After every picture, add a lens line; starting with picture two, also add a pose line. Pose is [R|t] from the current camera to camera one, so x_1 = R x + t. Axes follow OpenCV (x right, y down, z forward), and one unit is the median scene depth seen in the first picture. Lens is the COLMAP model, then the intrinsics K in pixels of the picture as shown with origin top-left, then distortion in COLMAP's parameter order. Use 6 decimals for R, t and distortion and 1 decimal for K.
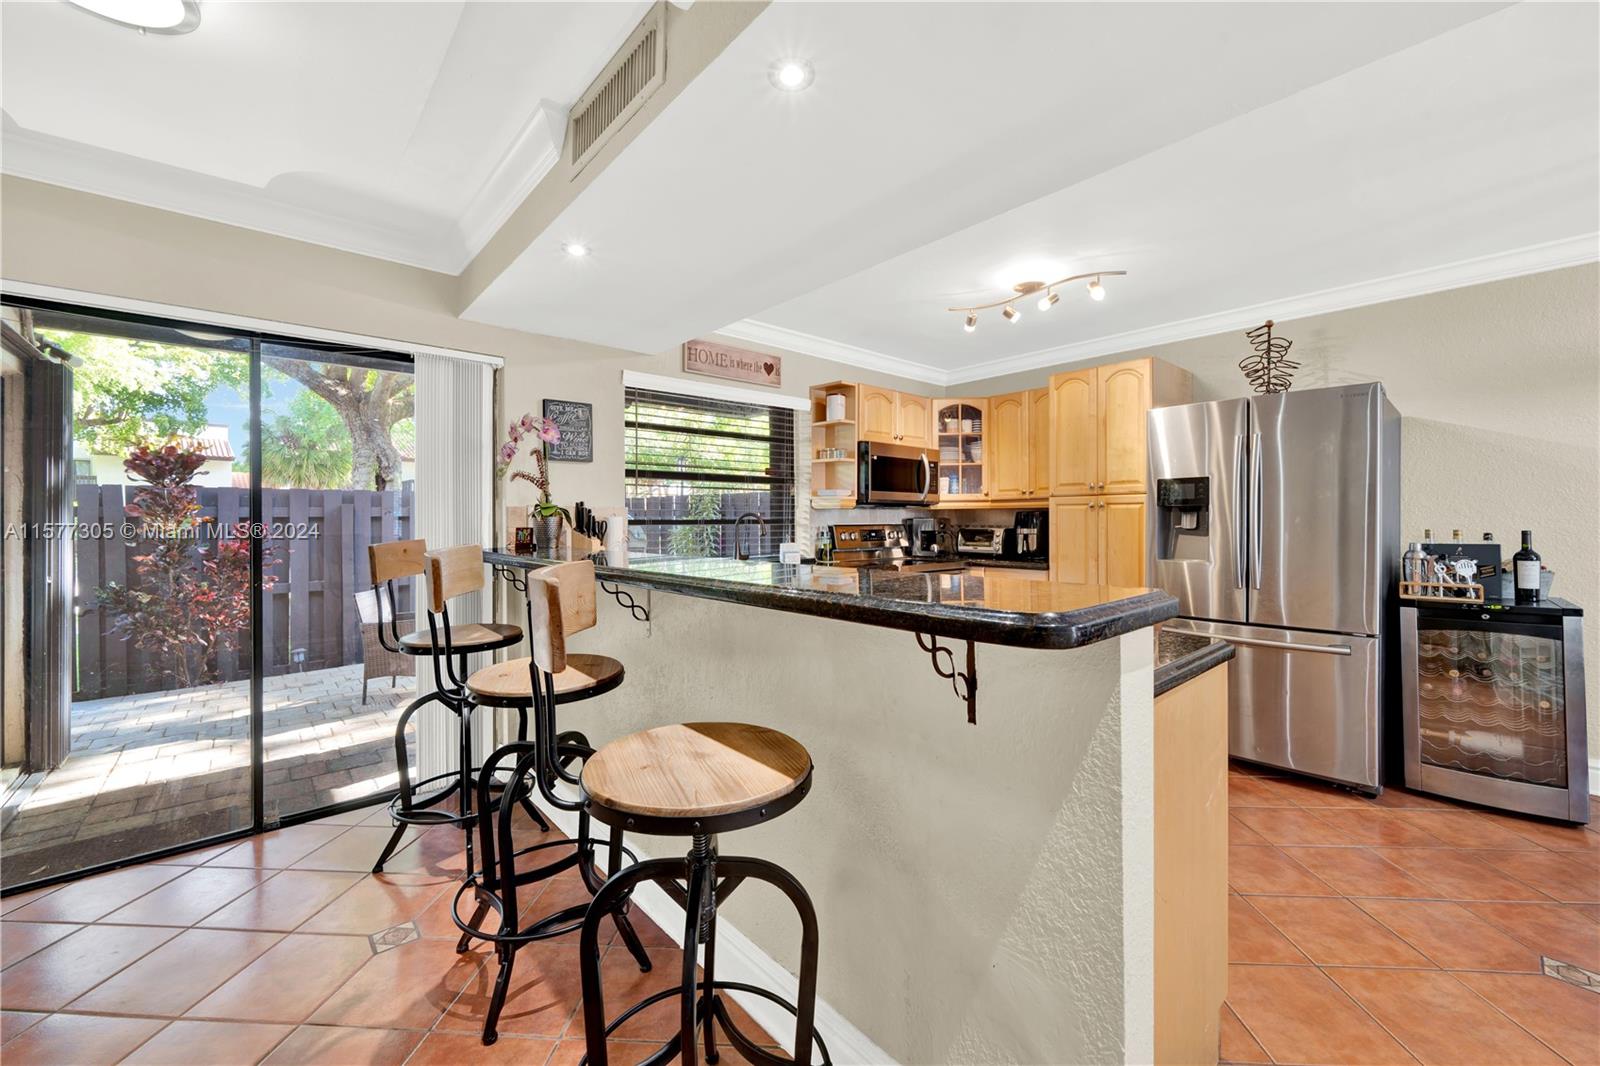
lens RADIAL K [[626.0, 0, 800.0], [0, 626.0, 533.0], [0, 0, 1]] dist [-0.000722, -0.000120]
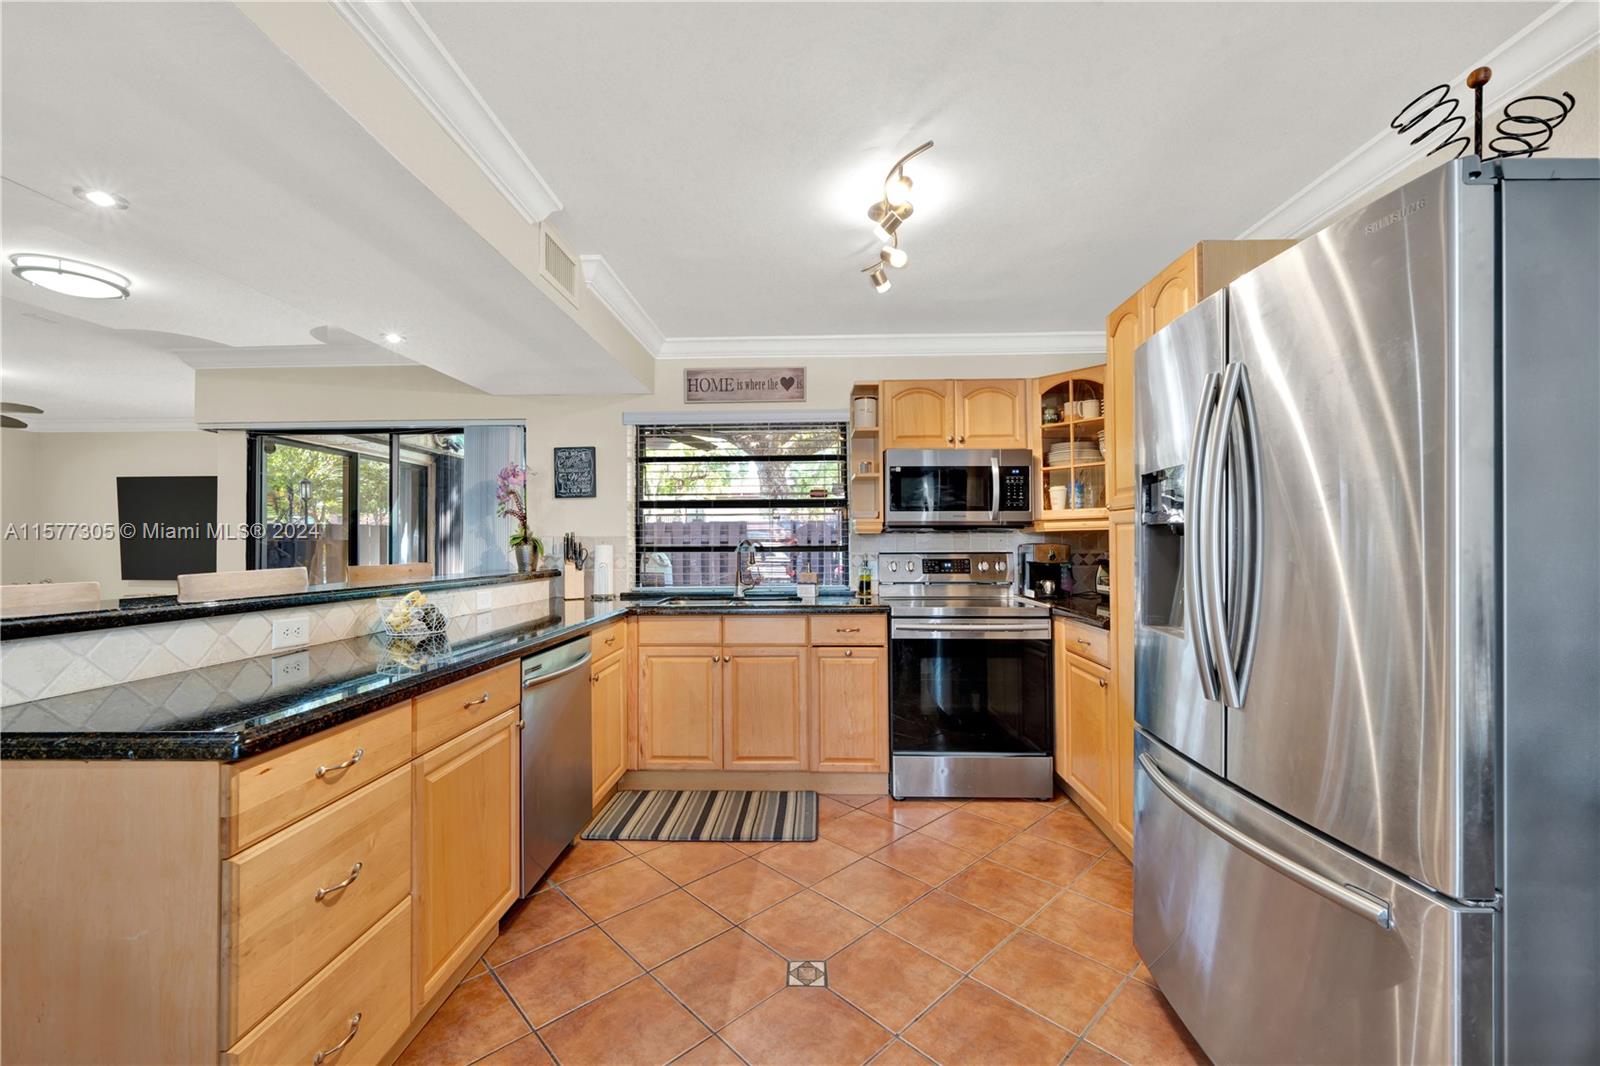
lens RADIAL K [[658.3, 0, 799.2], [0, 658.3, 565.4], [0, 0, 1]] dist [-0.000189, 0.000061]
pose [[0.727599, 0.013269, -0.685875, 0.854360], [-0.013682, 0.999895, 0.004830, 0.001989], [0.685866, 0.005869, 0.727704, 0.413388]]
